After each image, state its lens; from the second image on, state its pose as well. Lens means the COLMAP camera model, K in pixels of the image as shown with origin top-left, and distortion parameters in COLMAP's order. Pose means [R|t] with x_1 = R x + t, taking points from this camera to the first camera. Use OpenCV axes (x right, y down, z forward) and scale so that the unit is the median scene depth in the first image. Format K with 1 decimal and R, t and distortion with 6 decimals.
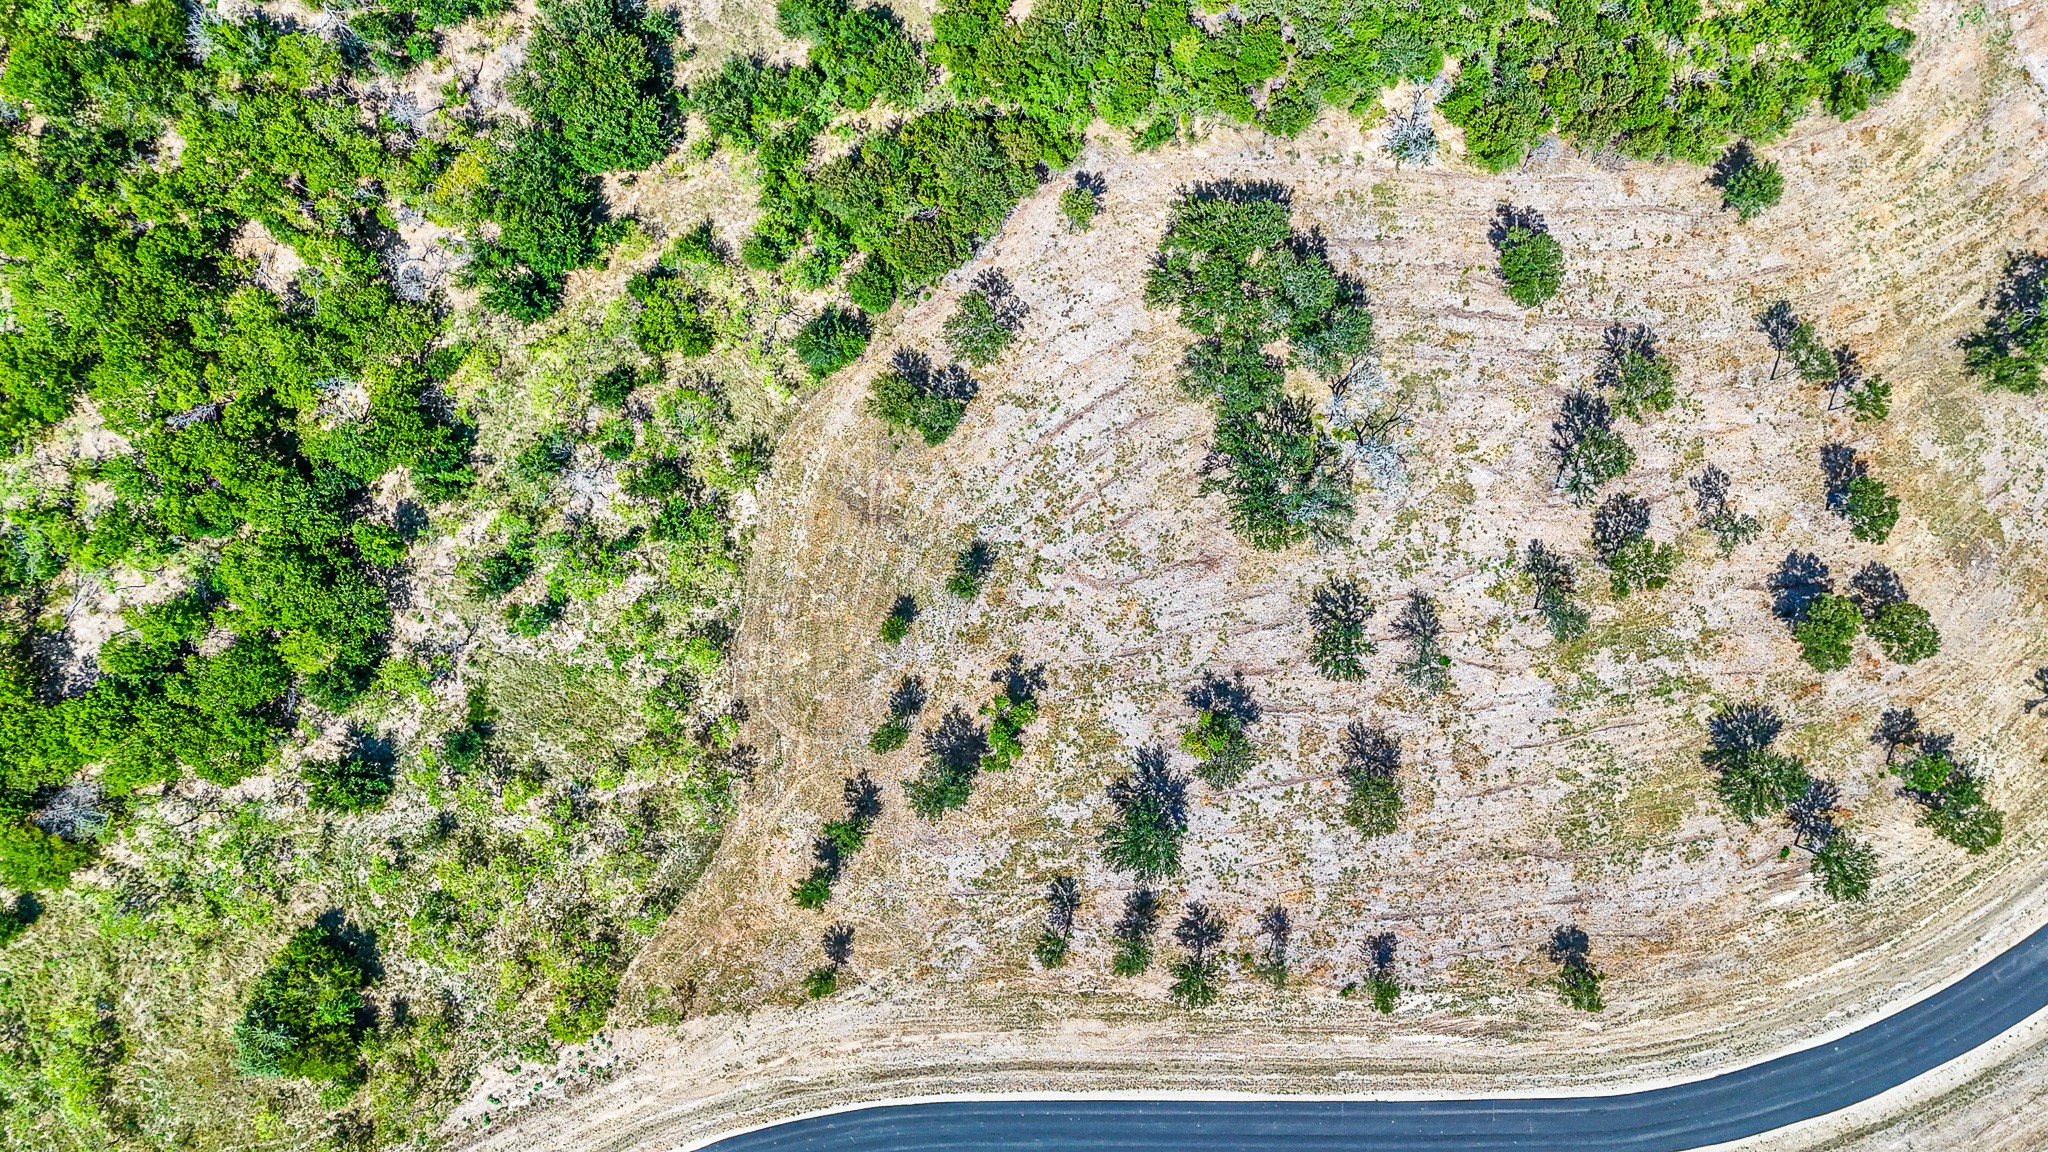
lens RADIAL K [[1505.6, 0, 1024.0], [0, 1505.6, 576.0], [0, 0, 1]] dist [0.055050, -0.048378]
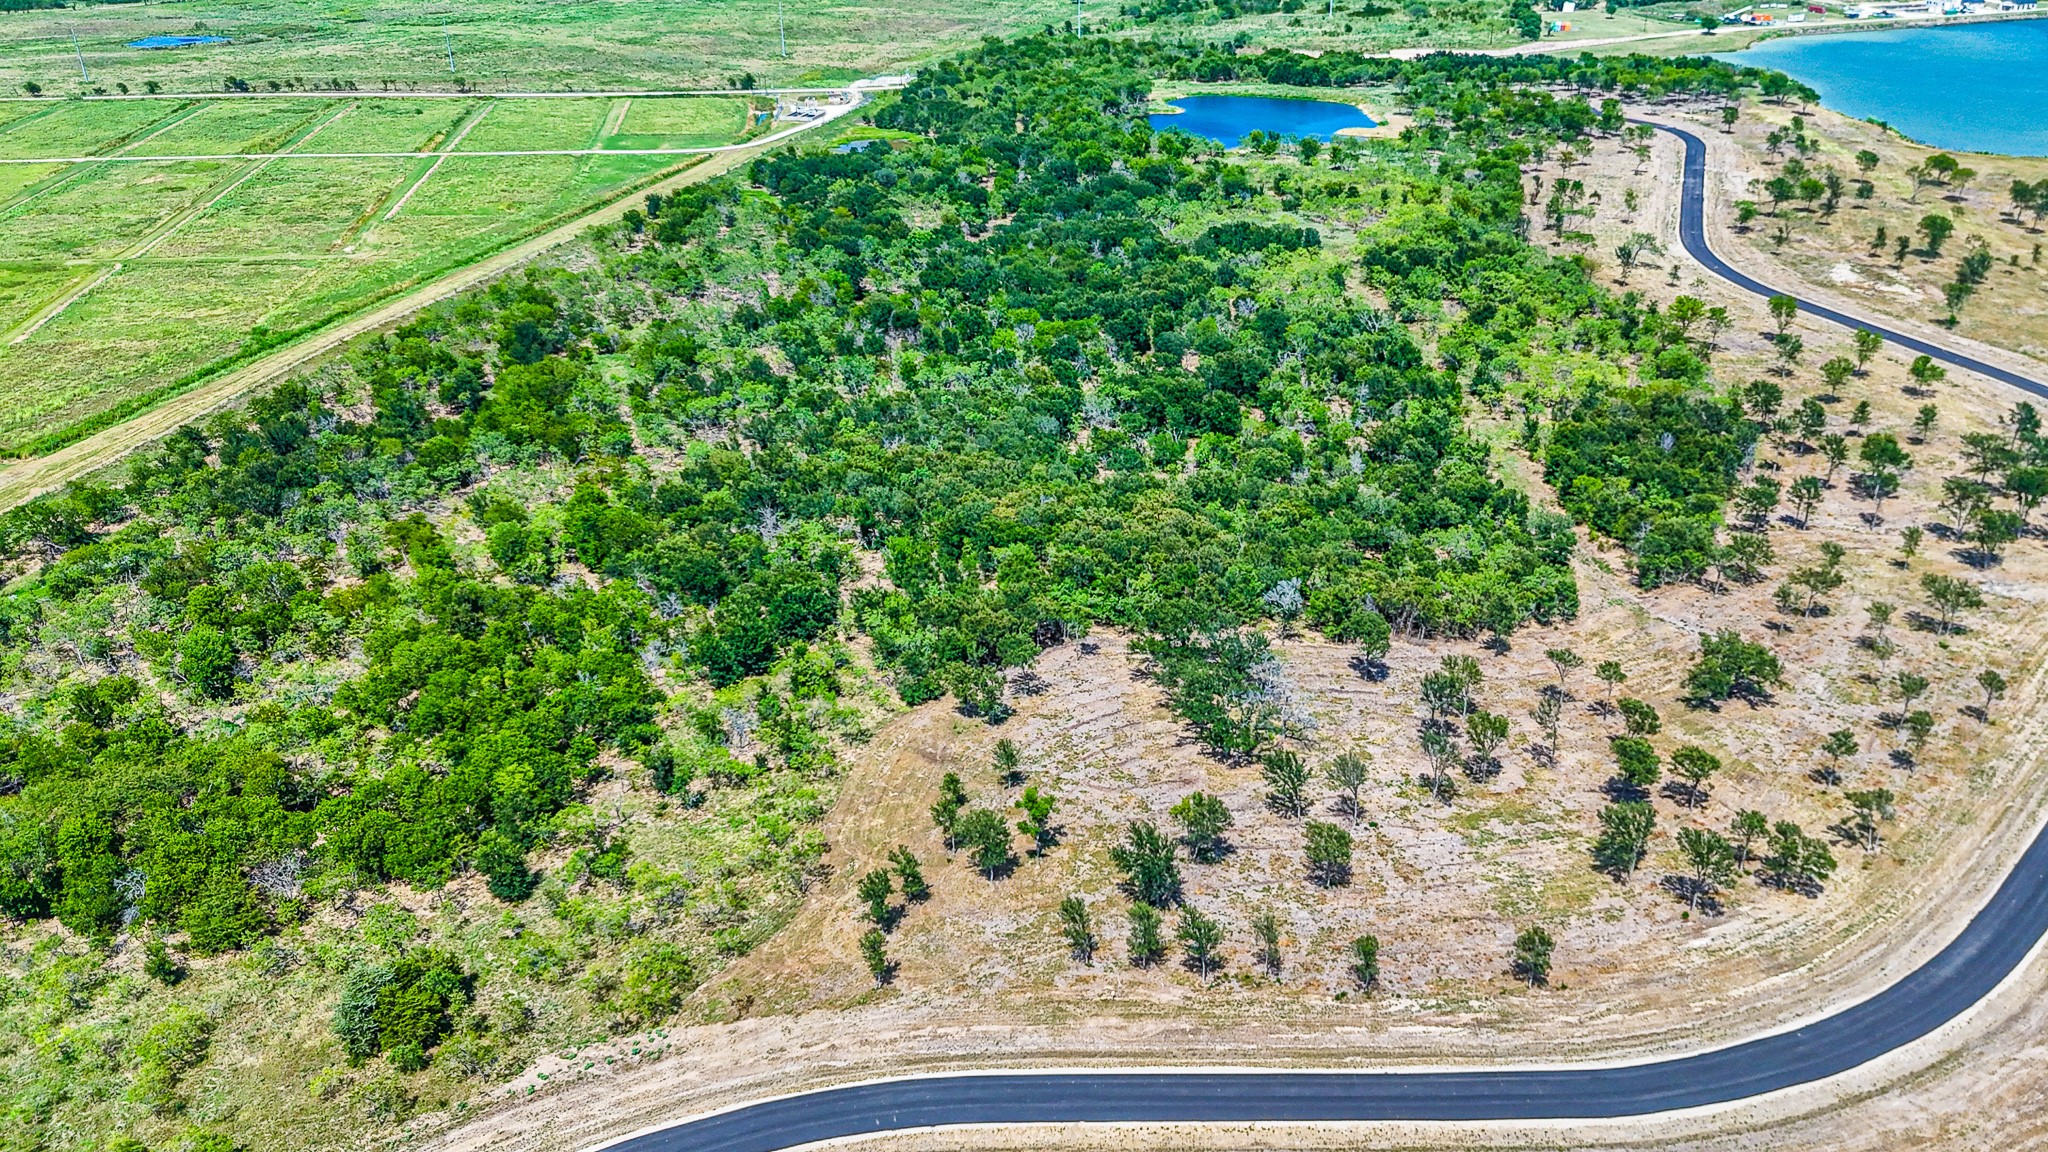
lens RADIAL K [[1510.6, 0, 1024.0], [0, 1510.6, 576.0], [0, 0, 1]] dist [0.031183, -0.005516]
pose [[0.999894, 0.011758, -0.008558, -0.013117], [-0.013051, 0.465847, -0.884769, 1.112207], [-0.006416, 0.884787, 0.465952, 0.207777]]
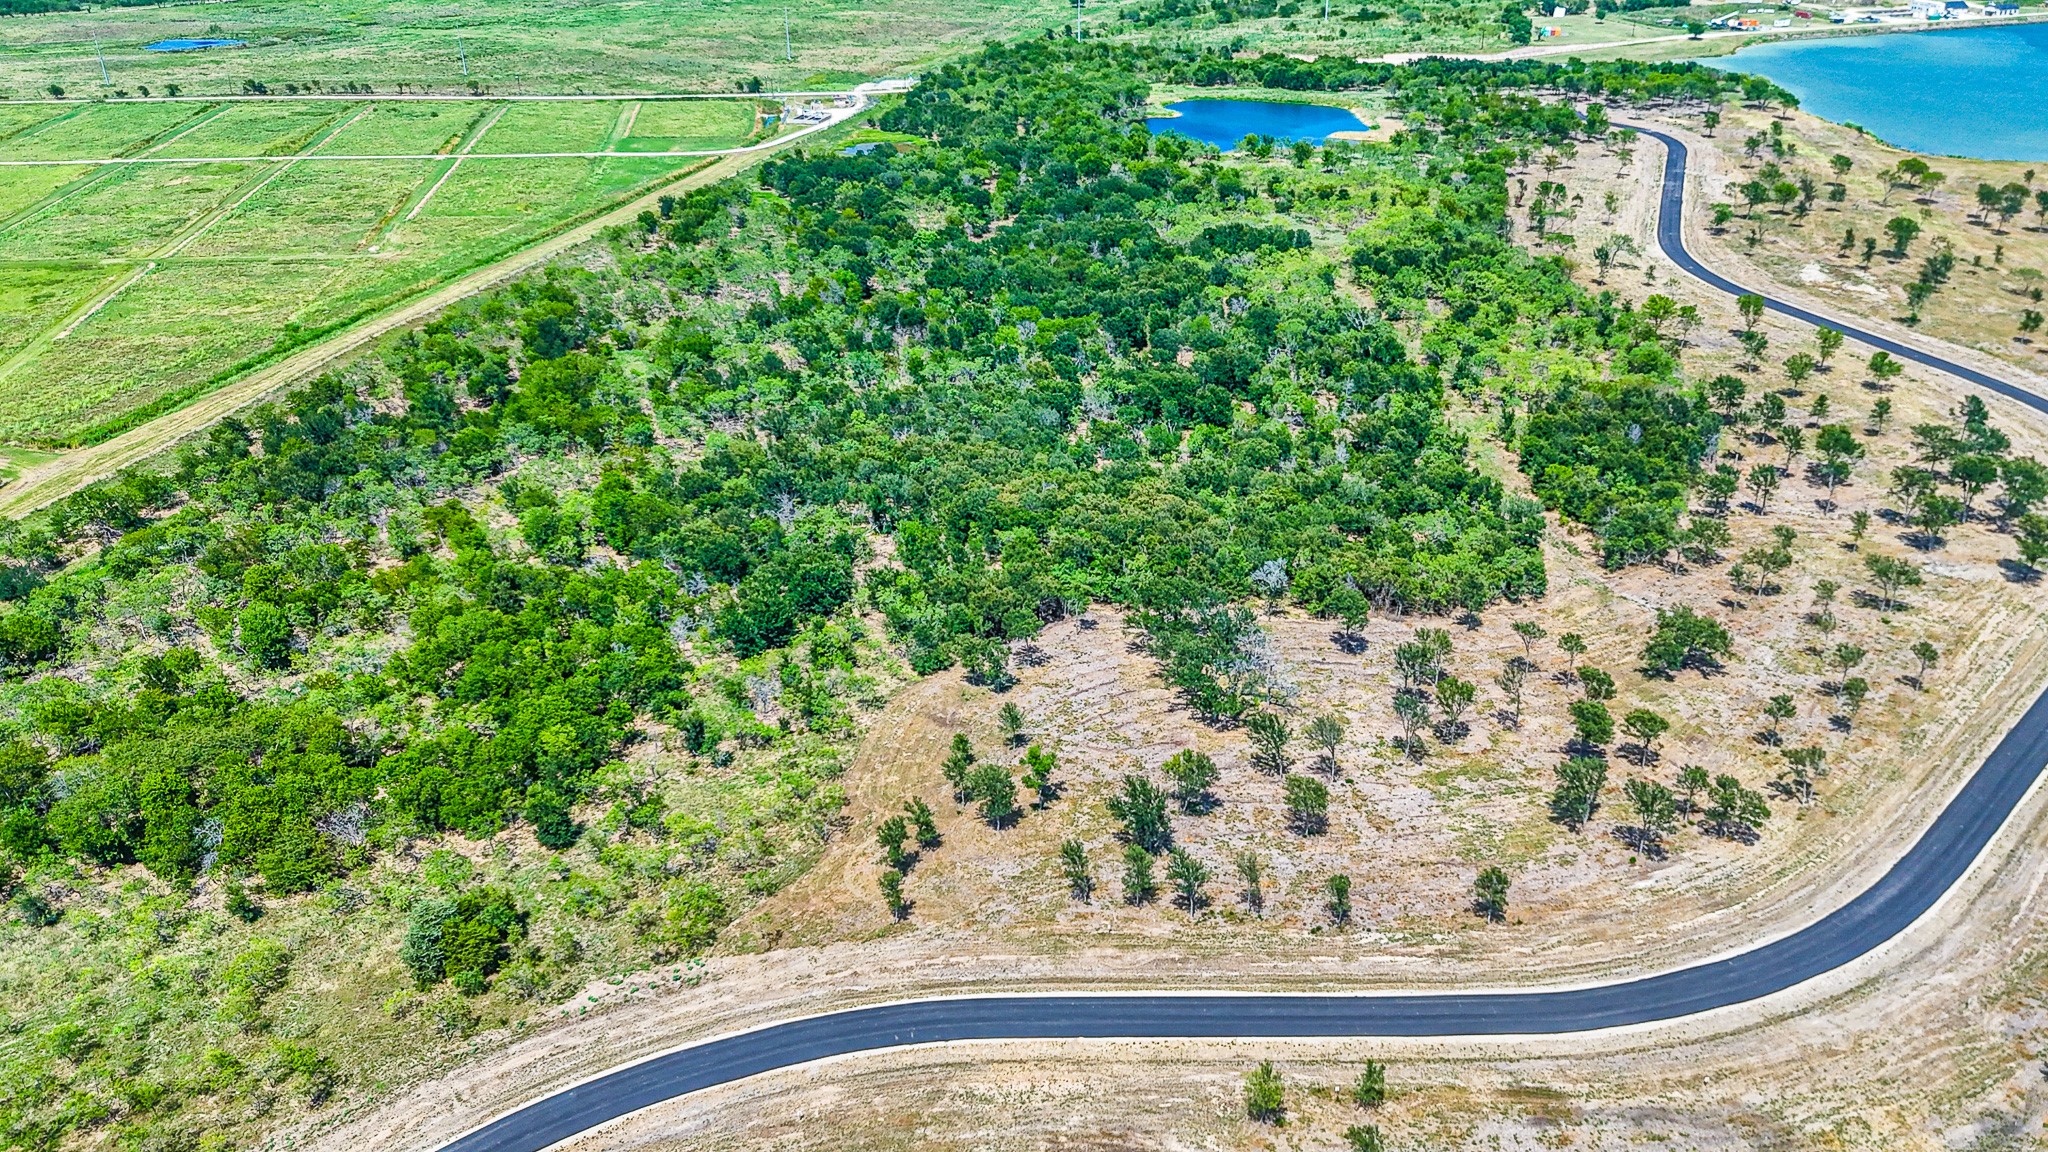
lens RADIAL K [[1508.3, 0, 1024.0], [0, 1508.3, 576.0], [0, 0, 1]] dist [0.033702, -0.008276]
pose [[0.999888, 0.012531, -0.008171, -0.016026], [-0.013072, 0.466230, -0.884567, 1.217854], [-0.007275, 0.884575, 0.466342, 0.176941]]
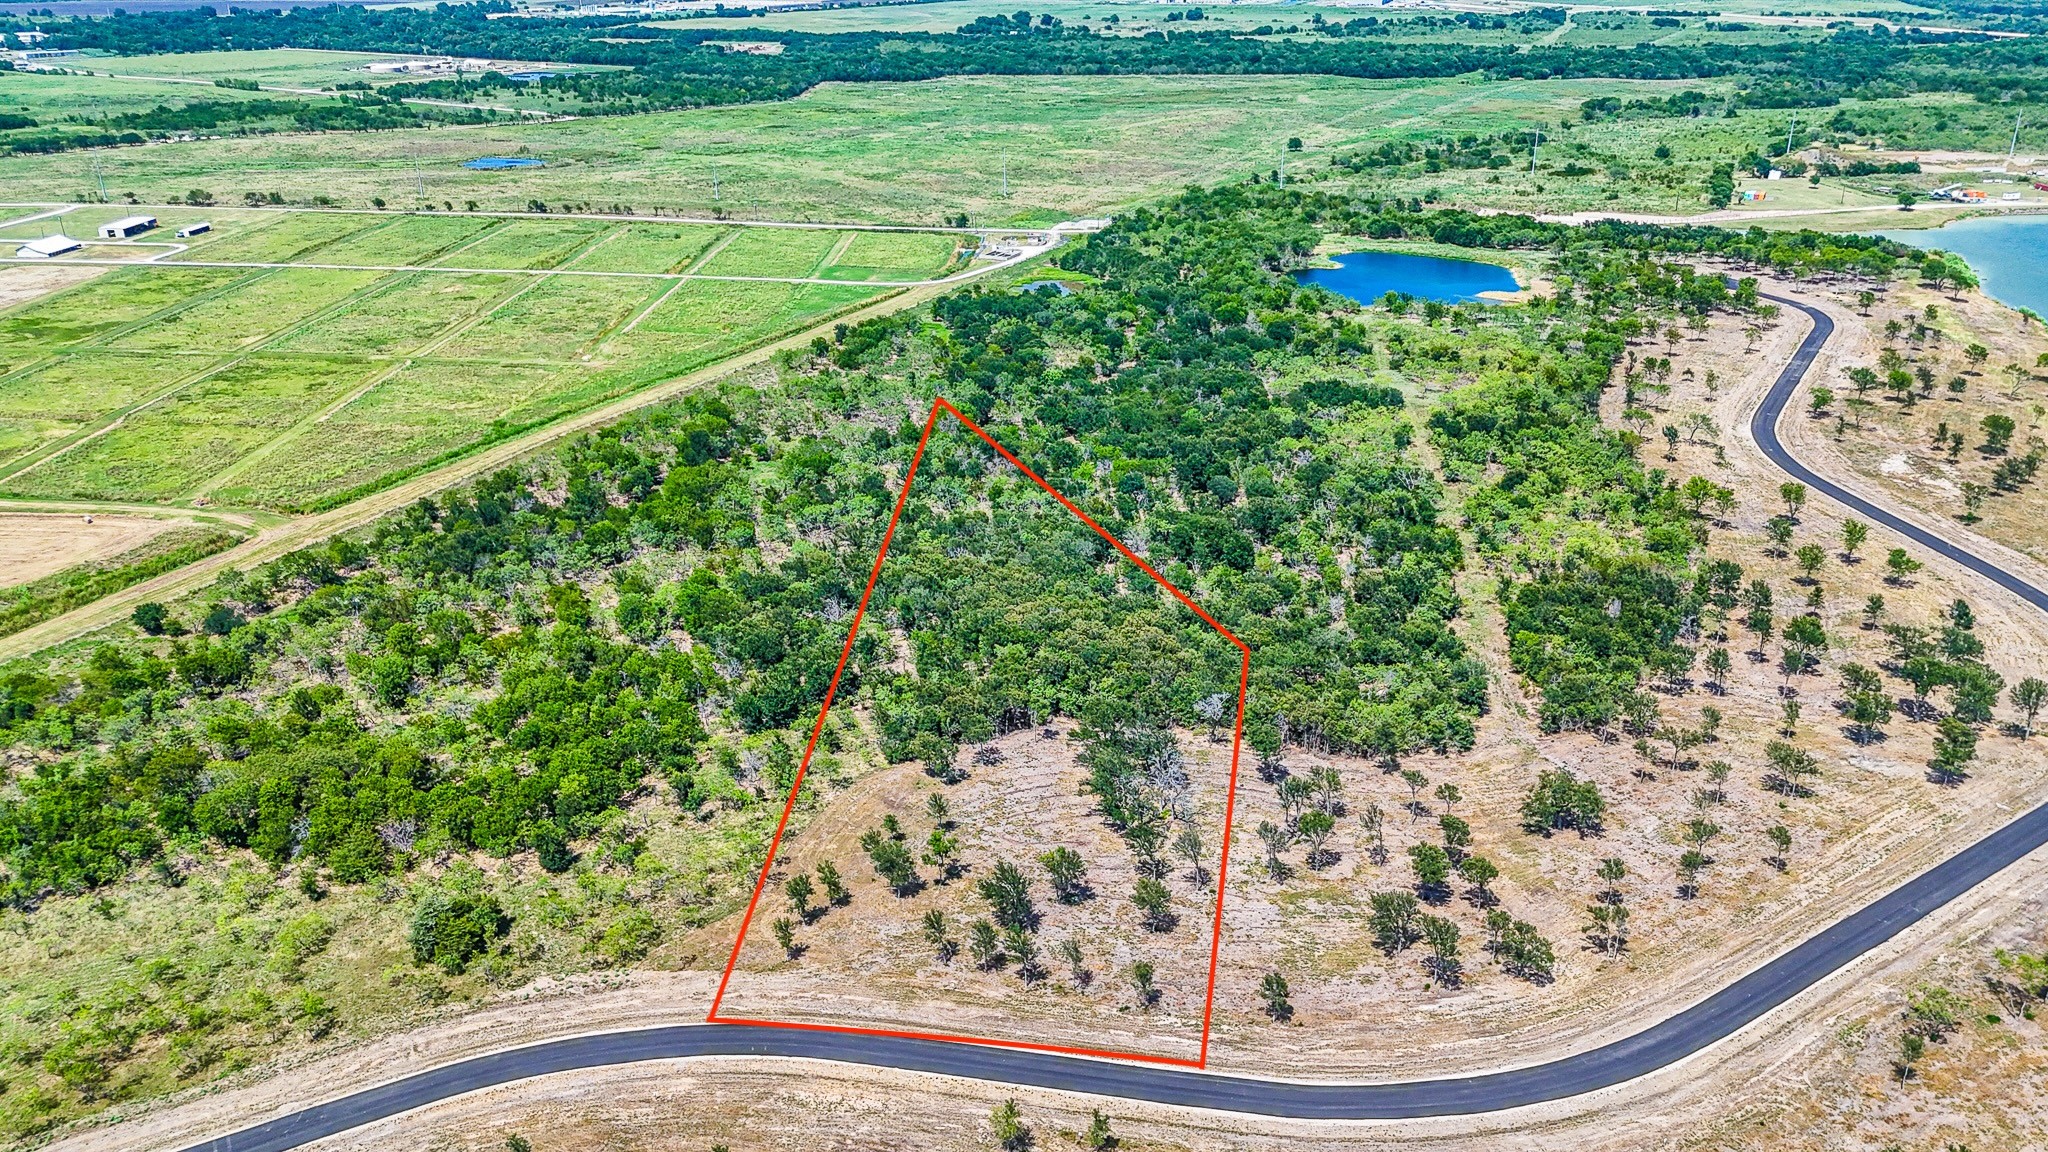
lens RADIAL K [[1505.6, 0, 1024.0], [0, 1505.6, 576.0], [0, 0, 1]] dist [0.055050, -0.048378]
pose [[0.980547, 0.091352, -0.173729, 0.330756], [-0.195832, 0.395363, -0.897406, 1.416409], [-0.013294, 0.913971, 0.405562, 0.037471]]
